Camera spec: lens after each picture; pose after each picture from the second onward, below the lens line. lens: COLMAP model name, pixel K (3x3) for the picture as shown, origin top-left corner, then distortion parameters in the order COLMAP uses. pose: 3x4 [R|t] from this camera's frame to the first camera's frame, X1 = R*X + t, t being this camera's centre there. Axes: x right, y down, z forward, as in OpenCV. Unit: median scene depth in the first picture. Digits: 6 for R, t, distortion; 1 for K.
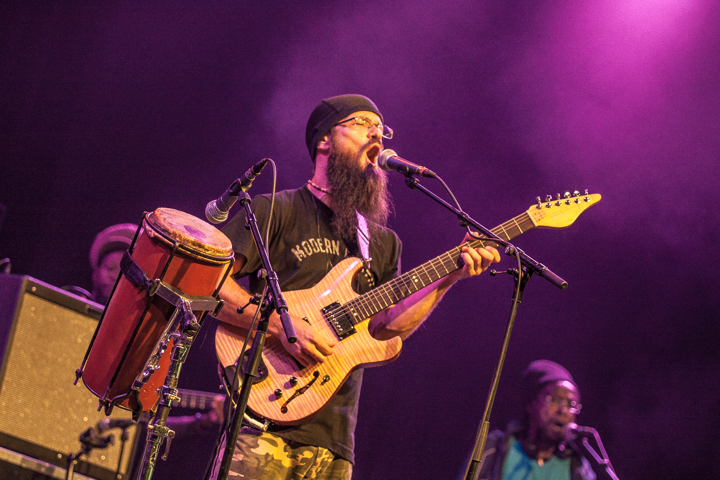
lens RADIAL K [[2970.1, 0, 360.0], [0, 2970.1, 240.0], [0, 0, 1]] dist [-0.130520, -0.991513]
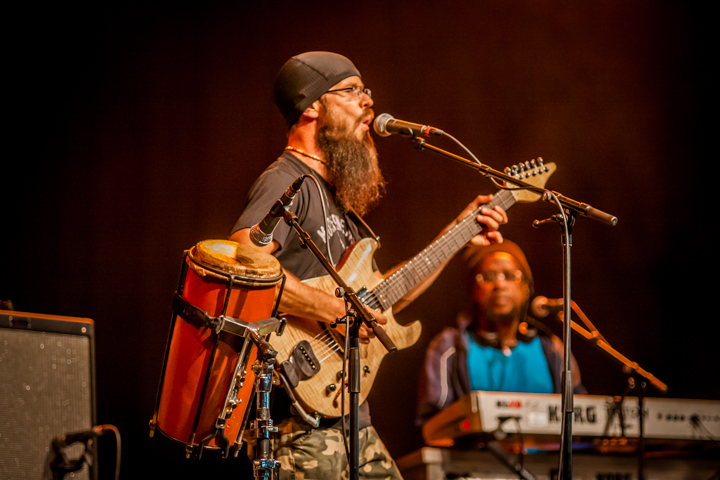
lens RADIAL K [[4532.9, 0, 360.0], [0, 4532.9, 240.0], [0, 0, 1]] dist [0.228375, 8.114934]
pose [[0.965656, -0.244098, 0.089020, -0.150685], [0.236994, 0.967932, 0.083310, -0.125456], [-0.106501, -0.059352, 0.992540, -0.503030]]
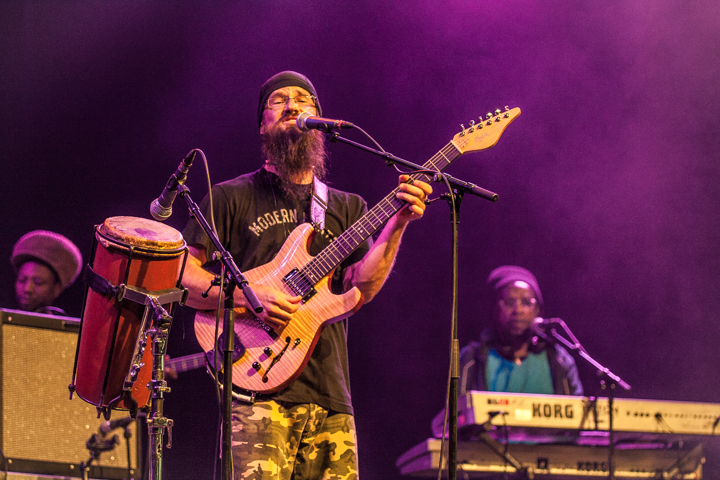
lens RADIAL K [[2888.1, 0, 360.0], [0, 2888.1, 240.0], [0, 0, 1]] dist [-0.200217, -0.346906]
pose [[0.970402, -0.241014, 0.015234, 0.002385], [0.240663, 0.970365, 0.021768, -0.004105], [-0.020029, -0.017458, 0.999647, -0.031832]]
